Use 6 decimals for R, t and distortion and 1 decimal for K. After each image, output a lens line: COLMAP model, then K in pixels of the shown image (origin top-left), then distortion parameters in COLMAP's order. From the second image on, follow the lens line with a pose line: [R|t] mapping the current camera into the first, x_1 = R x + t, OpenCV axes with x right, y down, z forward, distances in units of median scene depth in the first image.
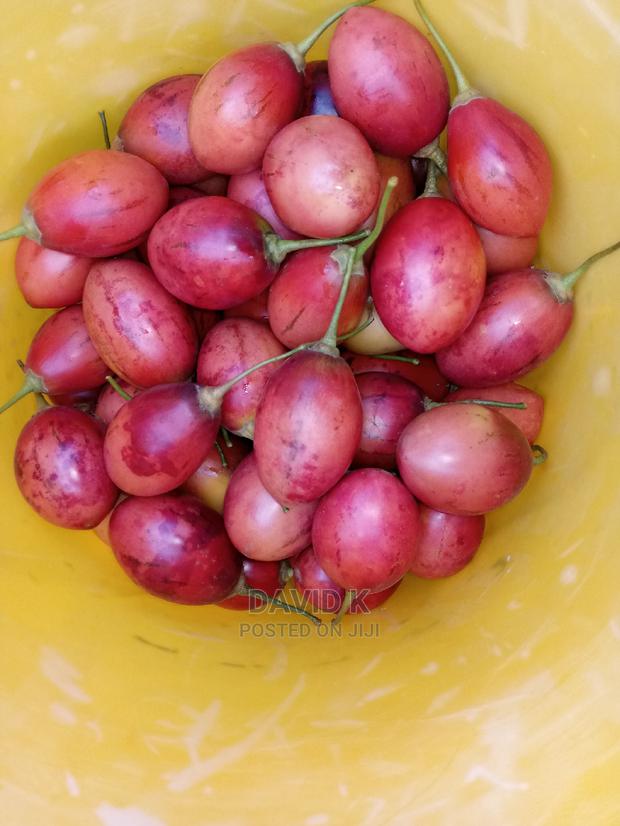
lens RADIAL K [[620.5, 0, 306.9], [0, 620.5, 414.9], [0, 0, 1]] dist [-0.006307, -0.032217]
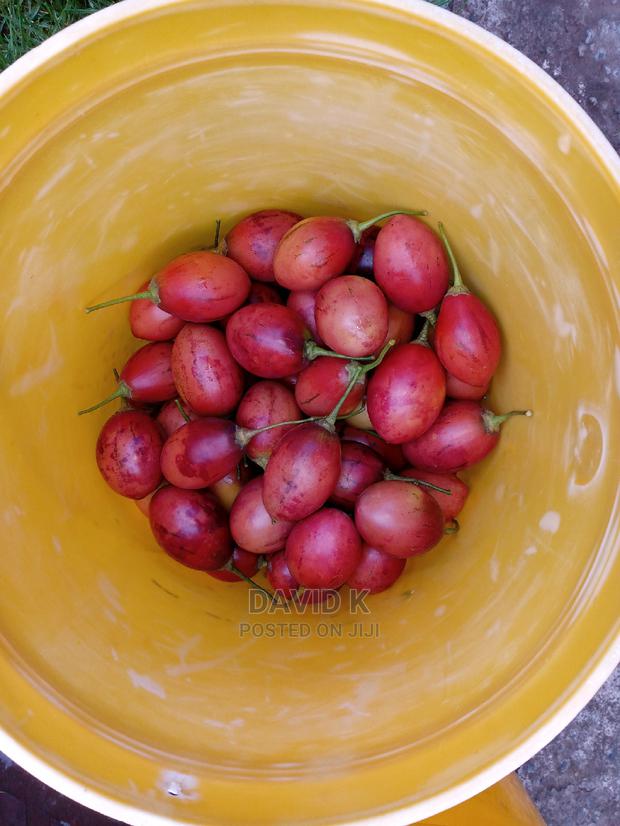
lens RADIAL K [[620.5, 0, 312.5], [0, 620.5, 411.3], [0, 0, 1]] dist [-0.006307, -0.032217]
pose [[0.968365, 0.249477, 0.005540, -0.019153], [-0.249470, 0.968381, -0.001896, -0.123613], [-0.005838, 0.000454, 0.999983, -0.479675]]
